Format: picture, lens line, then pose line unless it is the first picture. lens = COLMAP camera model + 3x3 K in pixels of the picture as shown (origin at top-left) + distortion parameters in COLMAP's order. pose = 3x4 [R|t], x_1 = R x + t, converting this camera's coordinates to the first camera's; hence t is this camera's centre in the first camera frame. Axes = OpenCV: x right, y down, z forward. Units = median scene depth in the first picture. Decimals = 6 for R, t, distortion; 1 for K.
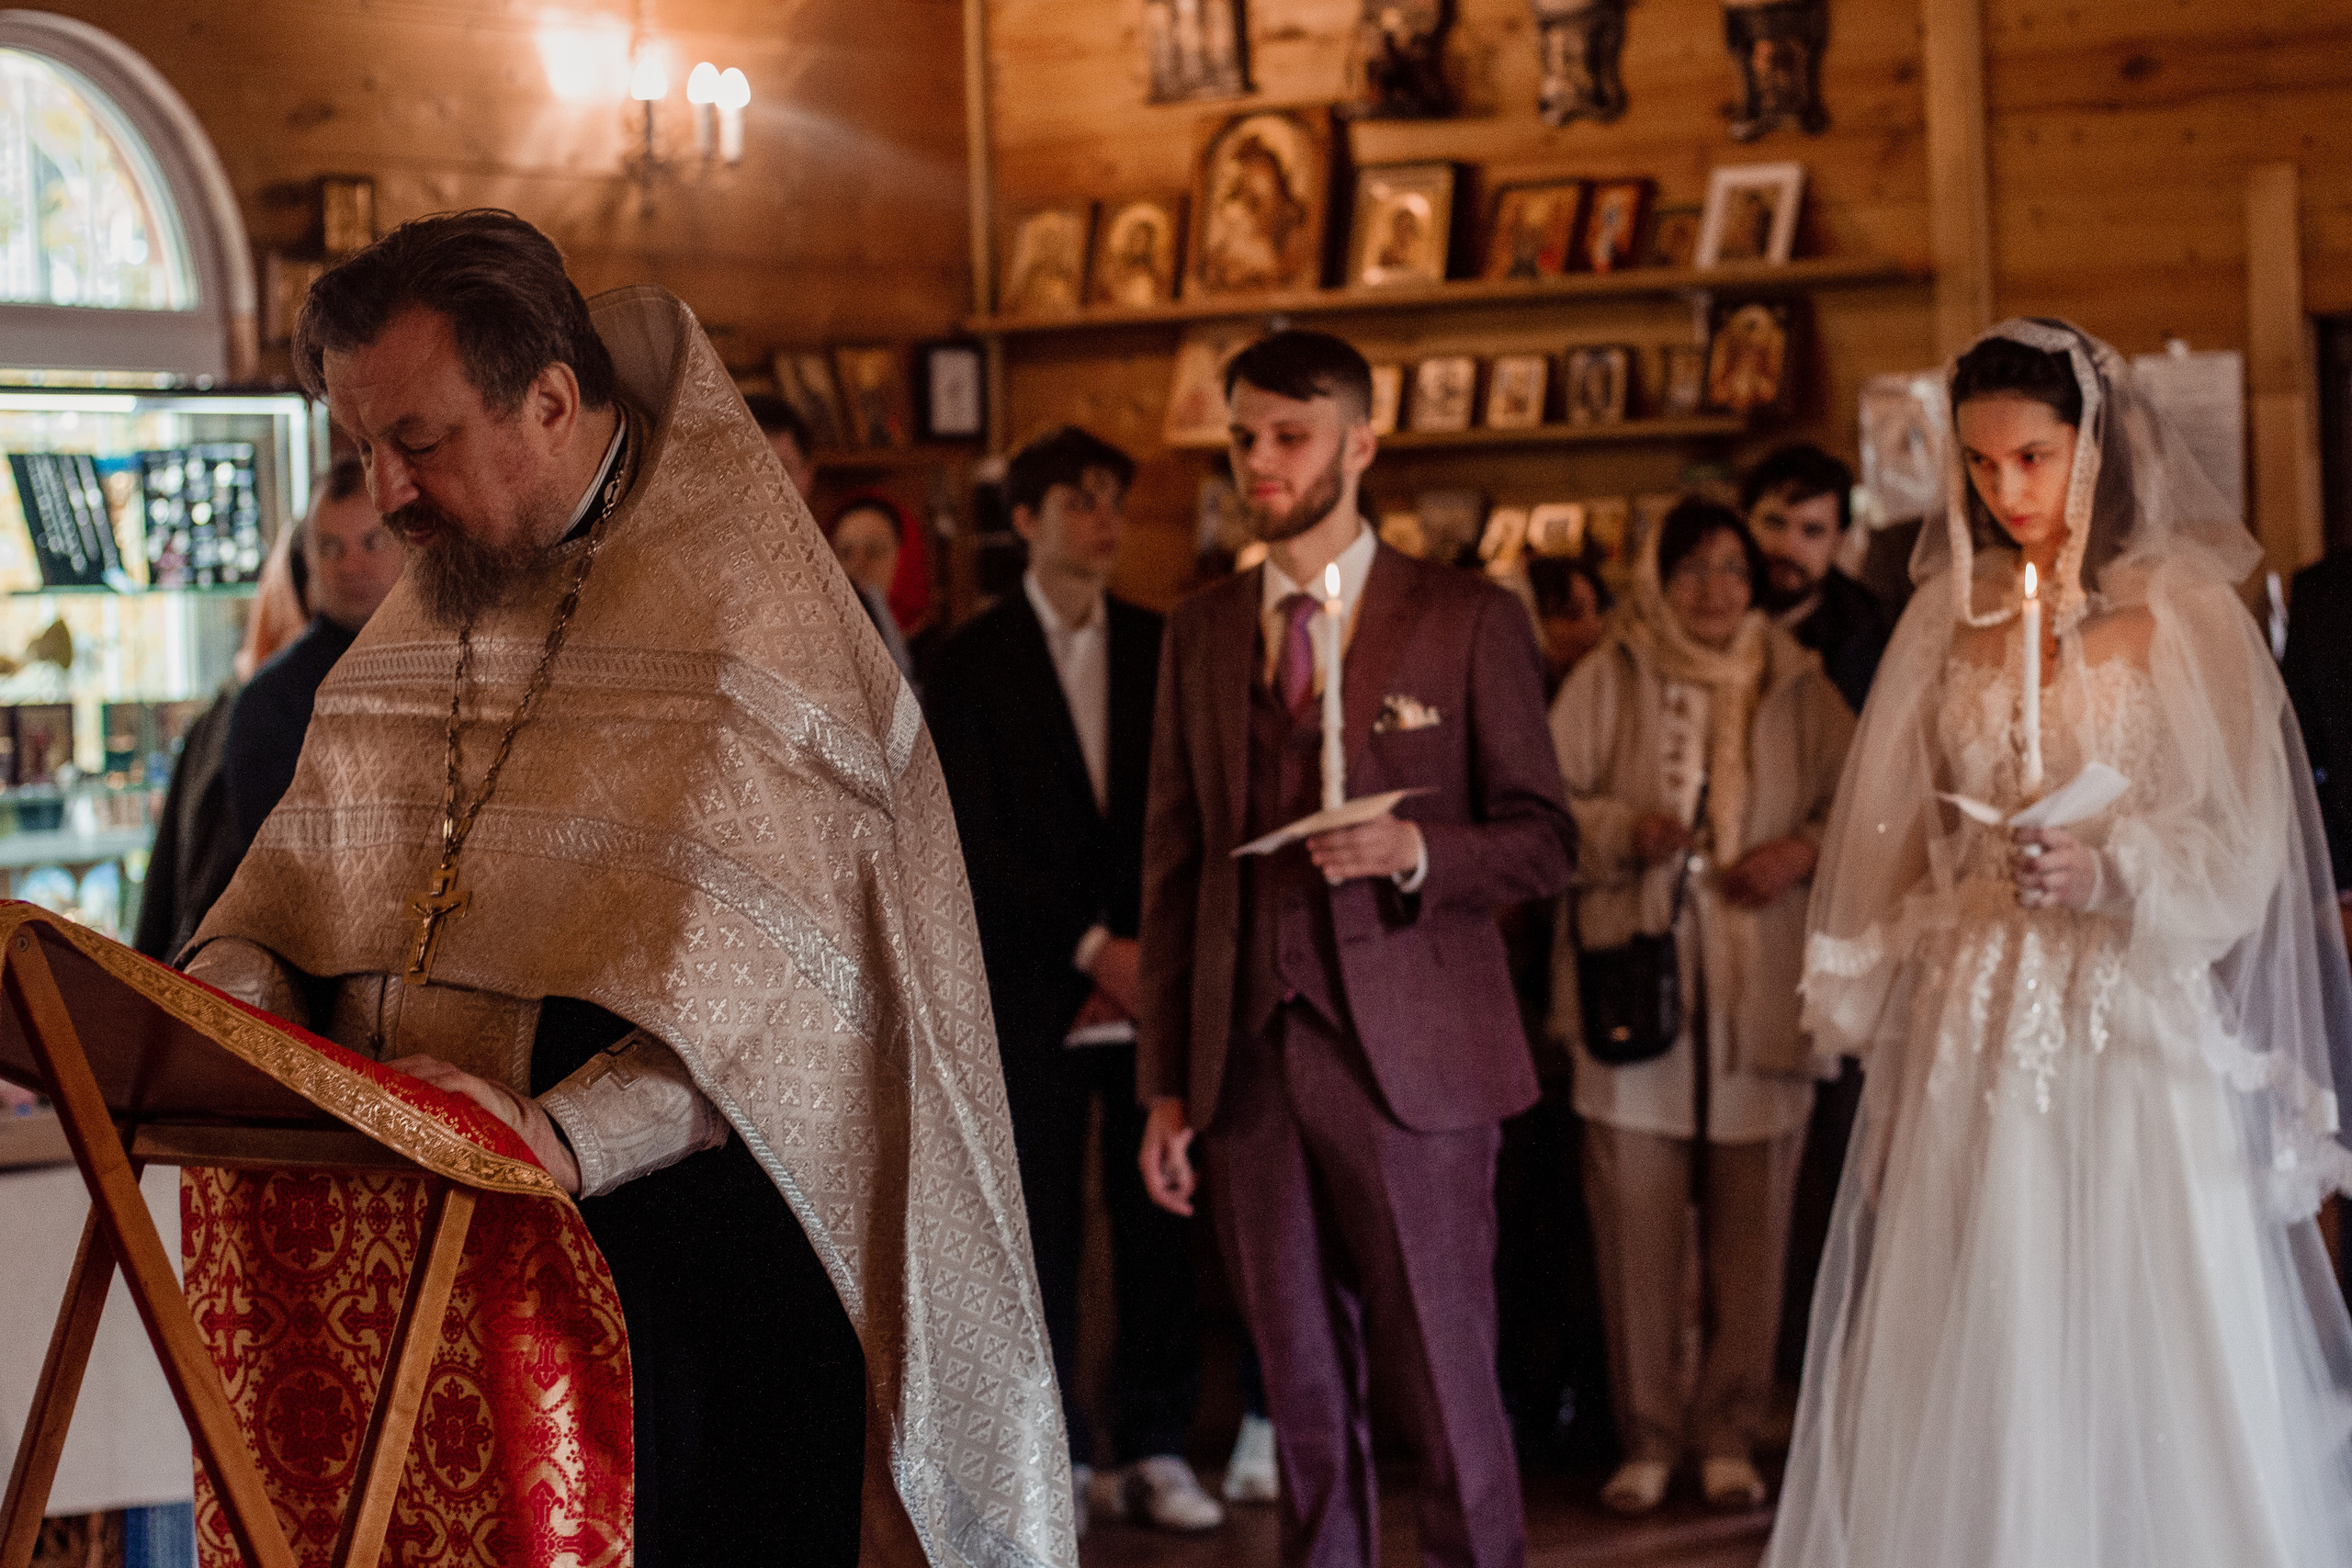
lens RADIAL K [[6038.5, 0, 1176.0], [0, 6038.5, 784.0], [0, 0, 1]] dist [-0.634182, 0.934506]
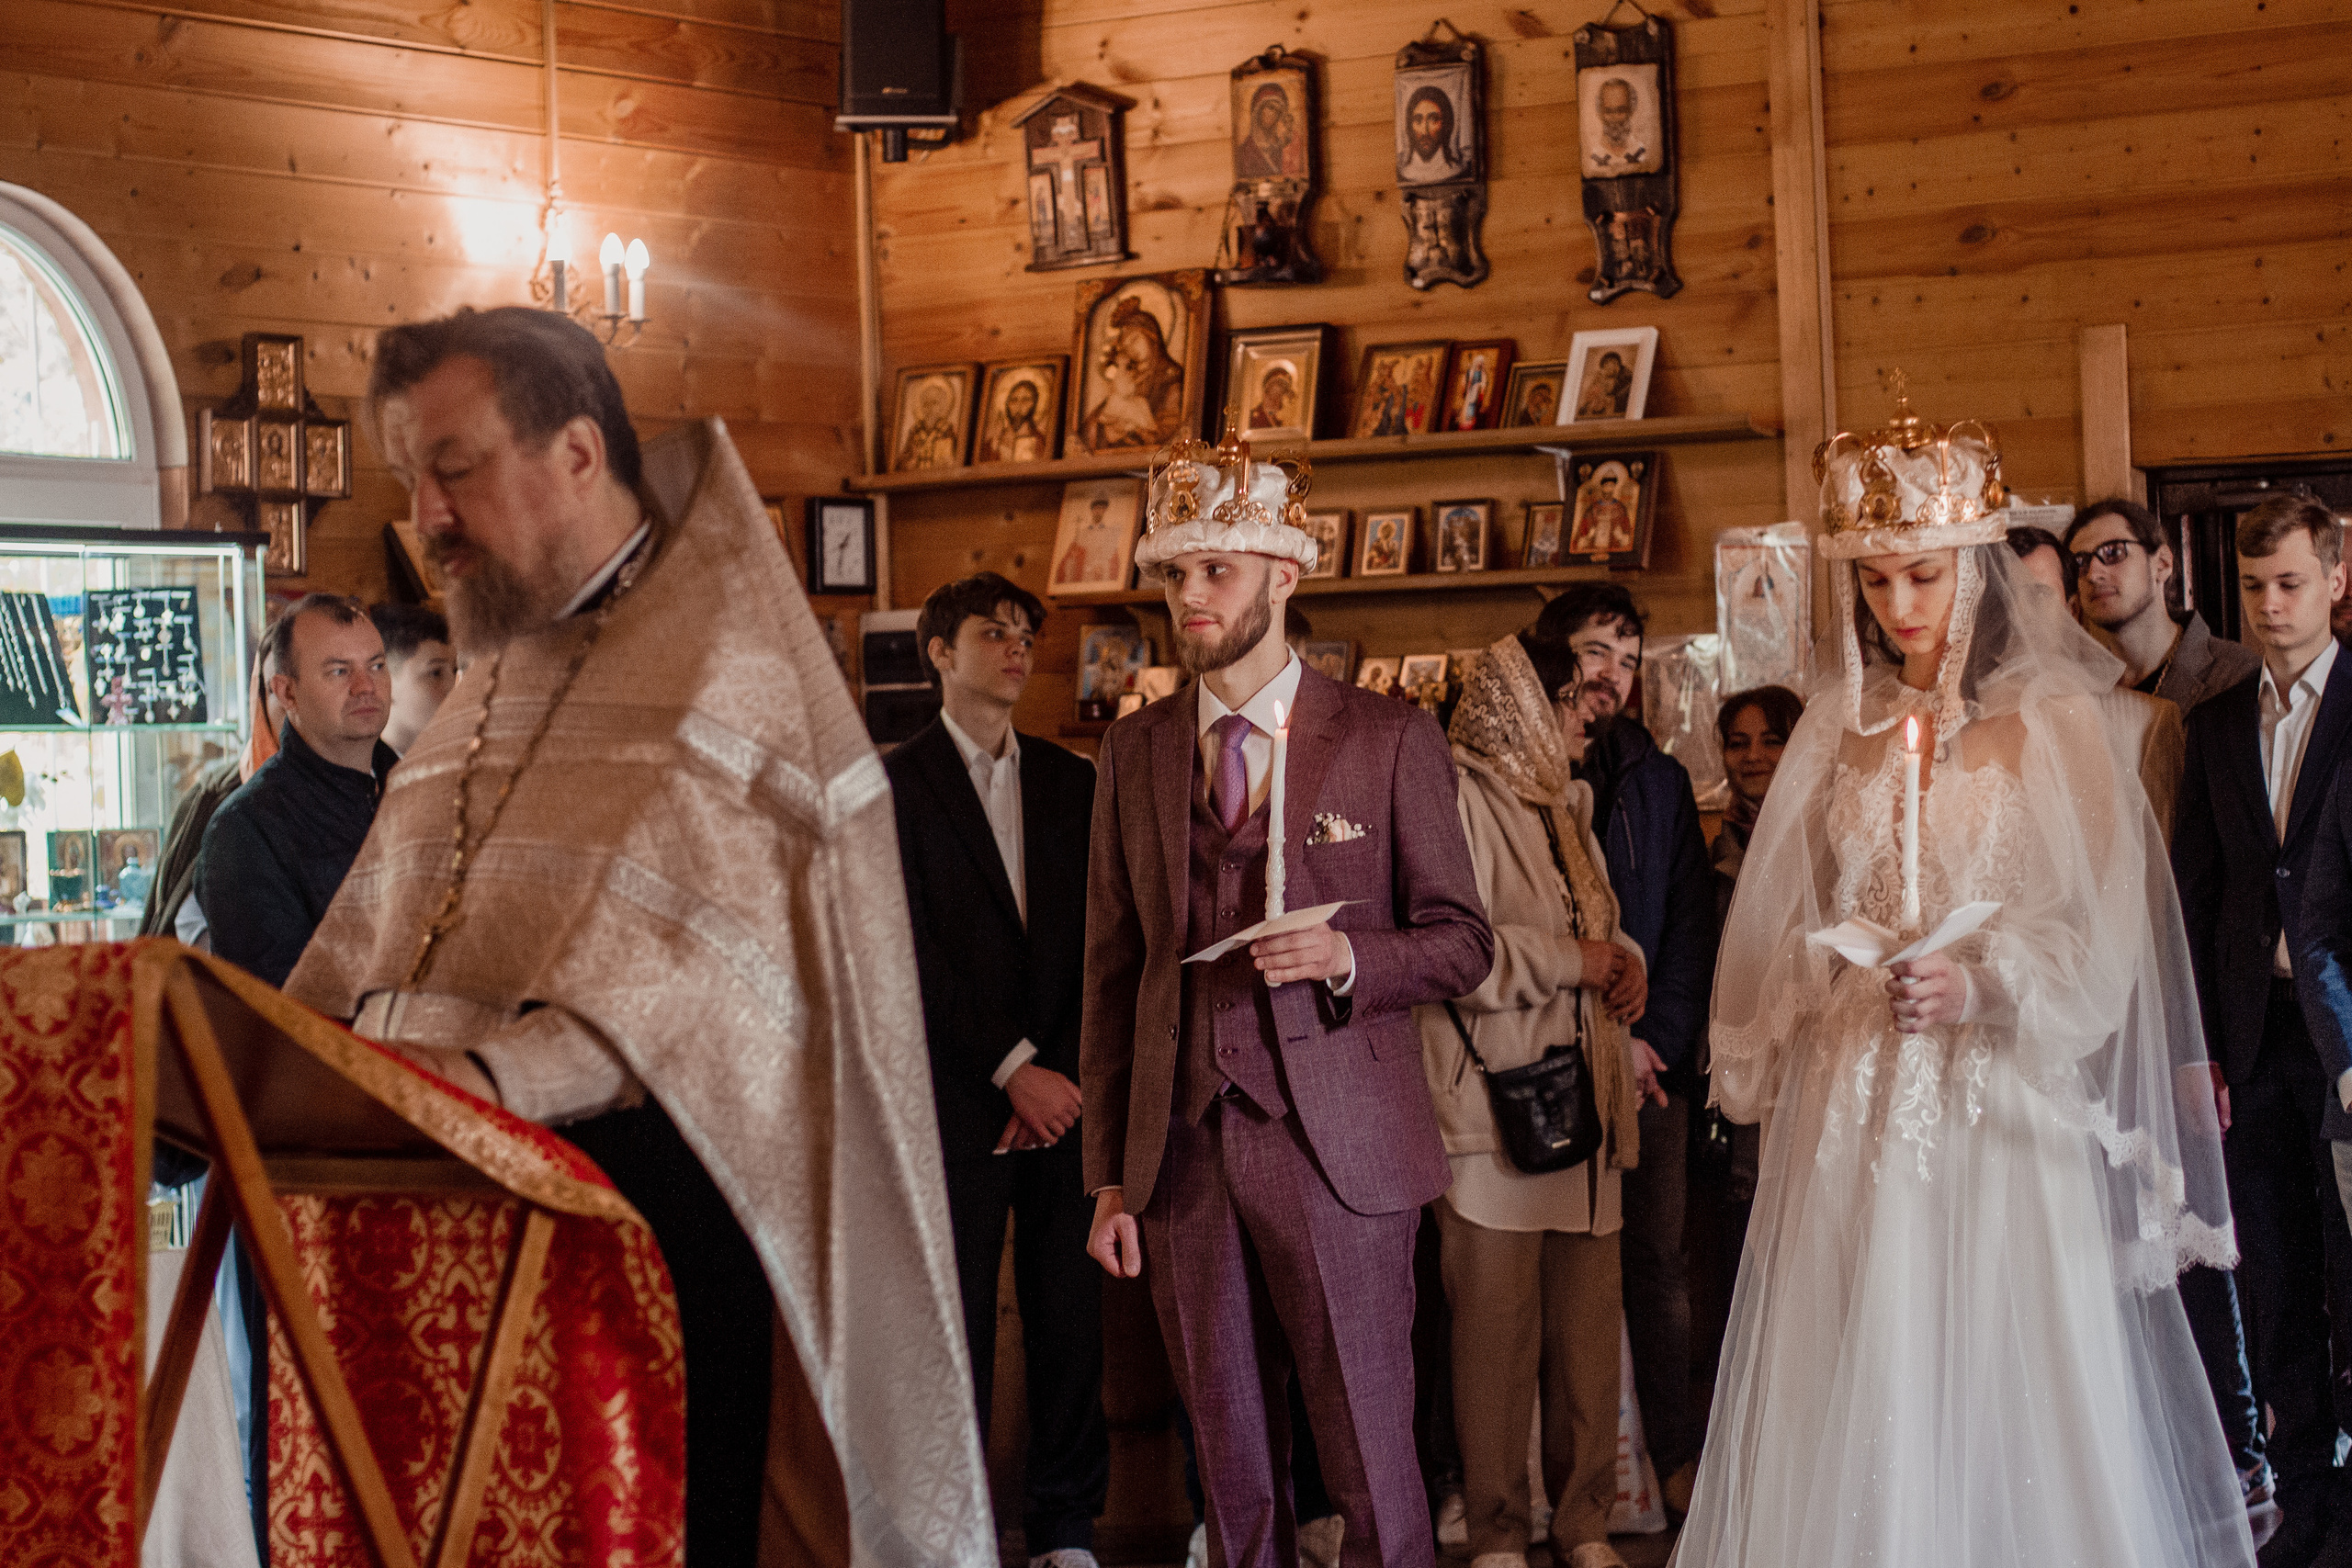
lens RADIAL K [[6038.5, 0, 1176.0], [0, 6038.5, 784.0], [0, 0, 1]] dist [-0.634182, 0.934506]
pose [[0.999351, 0.000334, 0.036027, -0.018143], [0.000791, 0.999512, -0.031217, 0.009825], [-0.036020, 0.031226, 0.998863, -0.052970]]
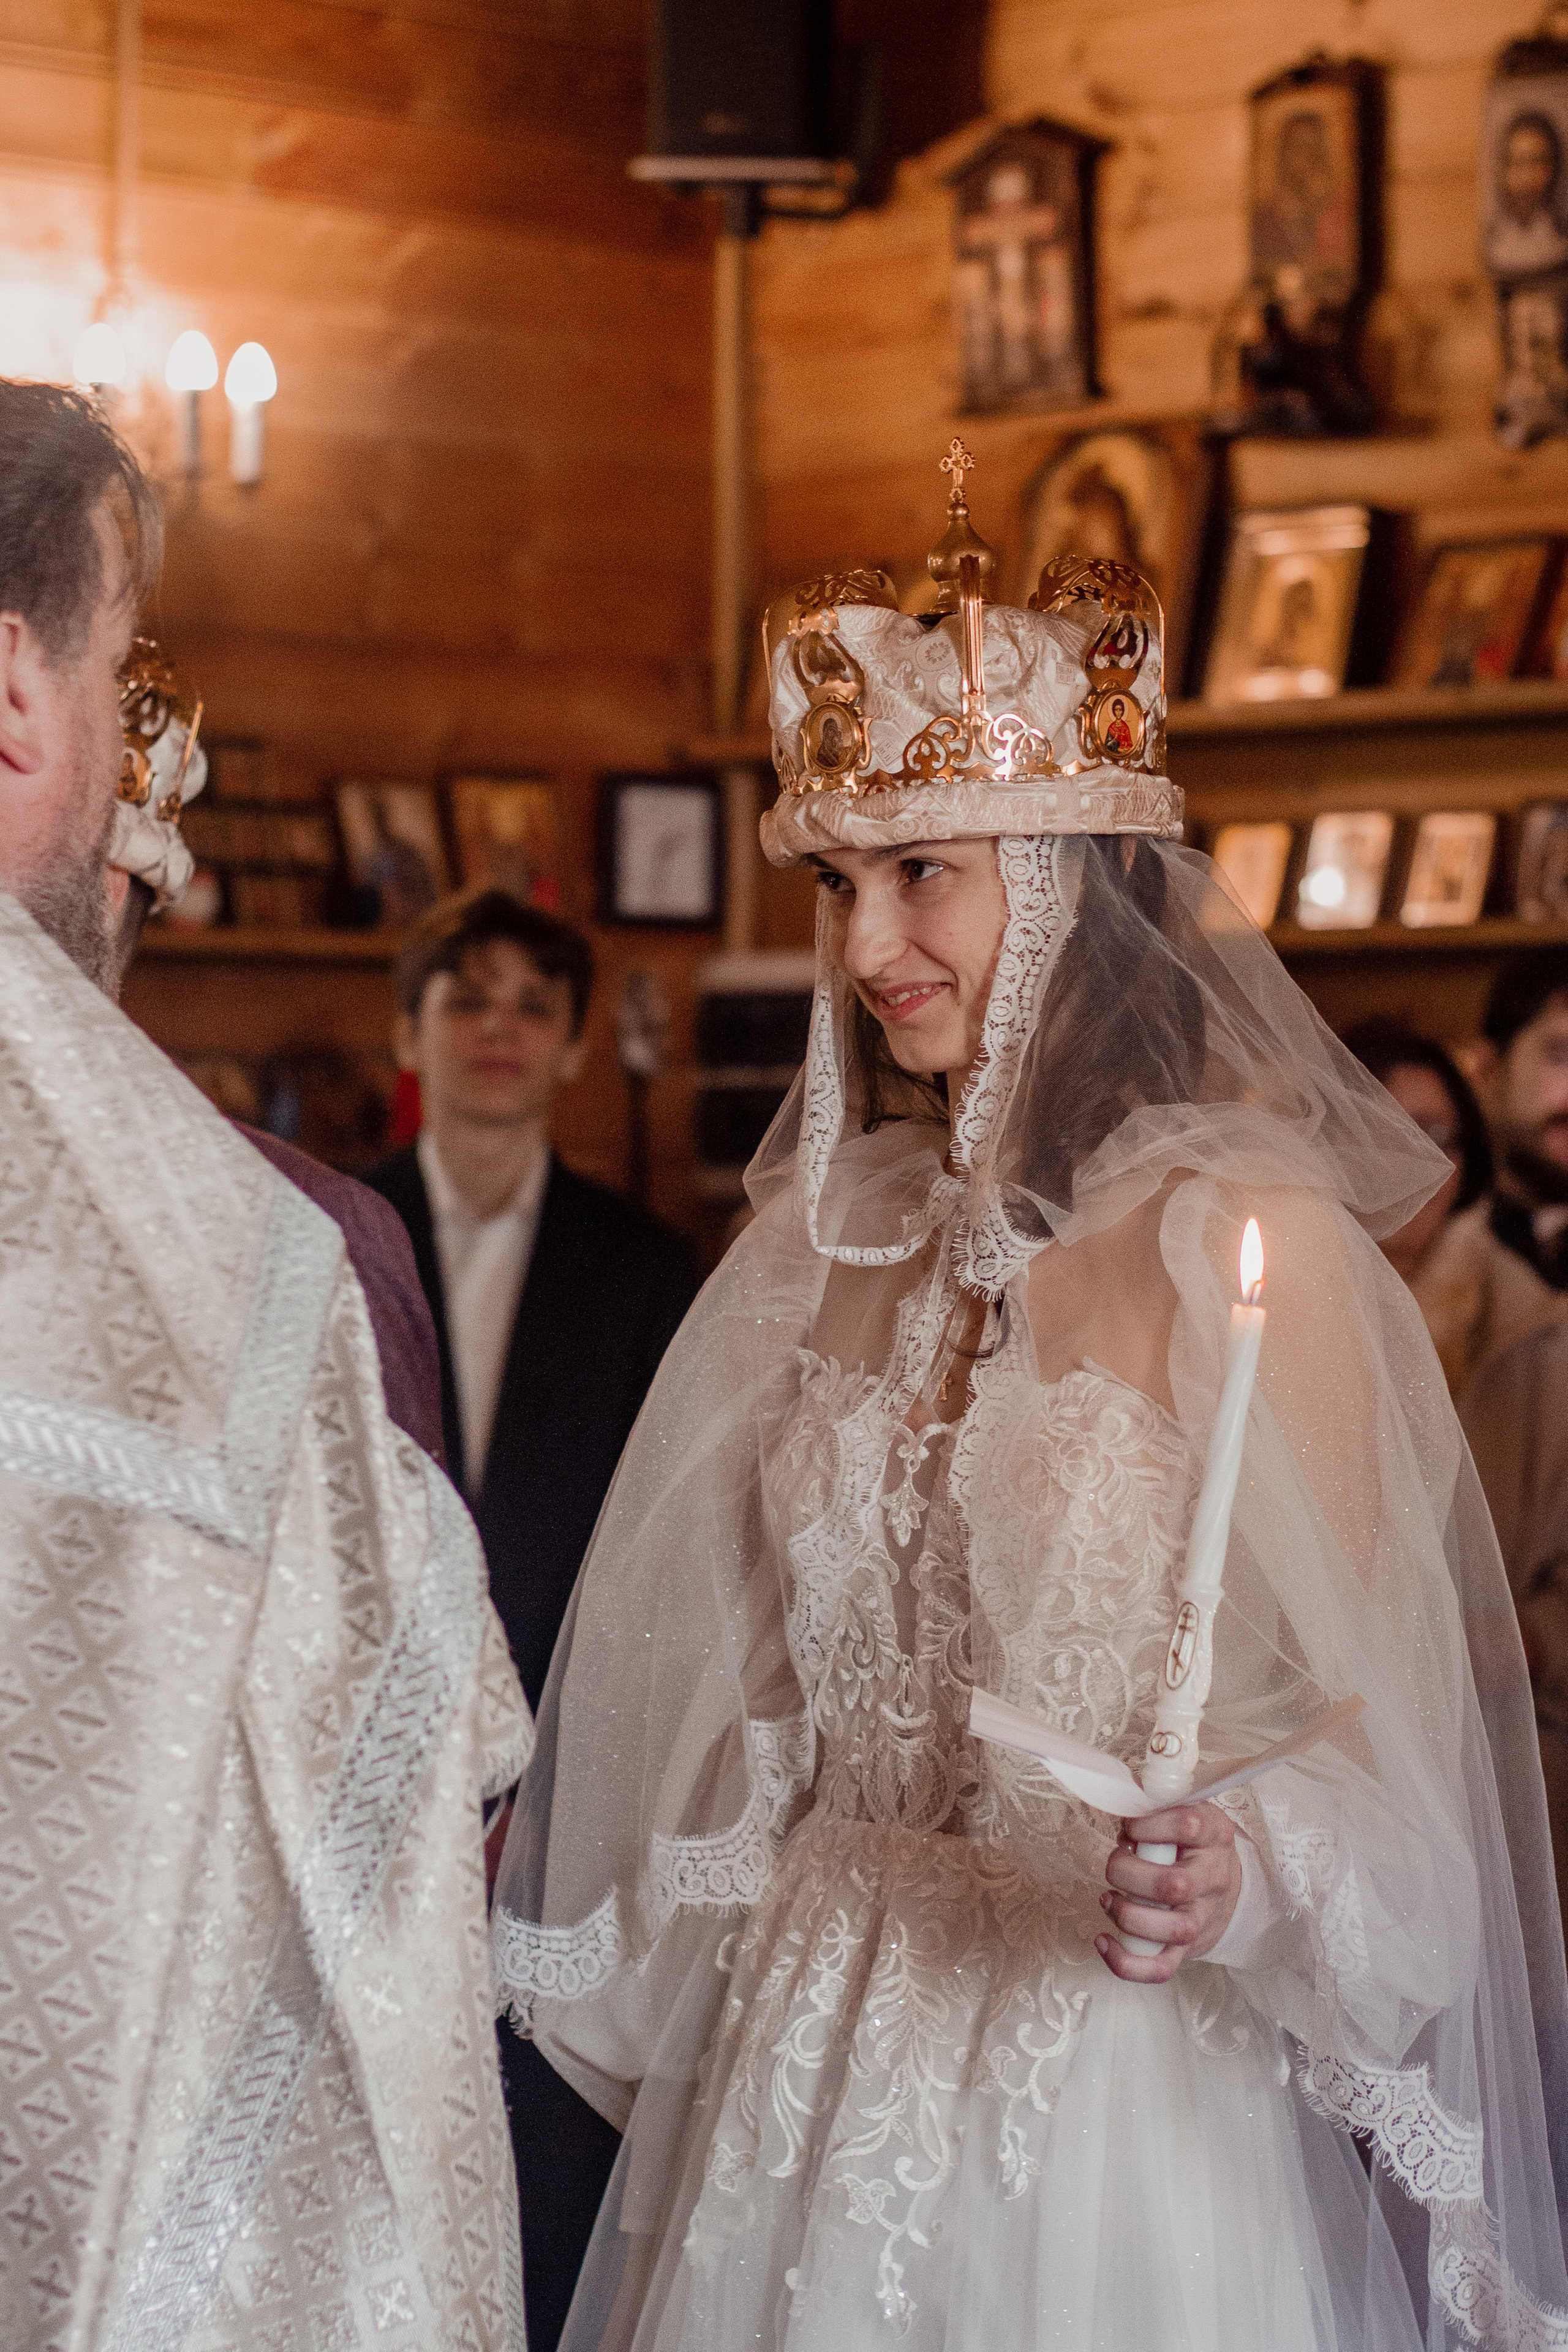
lens RADIAL K [[7027.3, 0, 784.0], [0, 7027.3, 1176.0], [0, 0, 1]] dist [-0.383697, 0.650484]
pose [[0.979232, 0.032520, -0.200119, 0.141904], [-0.038093, 0.998984, -0.024064, -0.012395], [0.199133, 0.031188, 0.979476, 0.267636]]
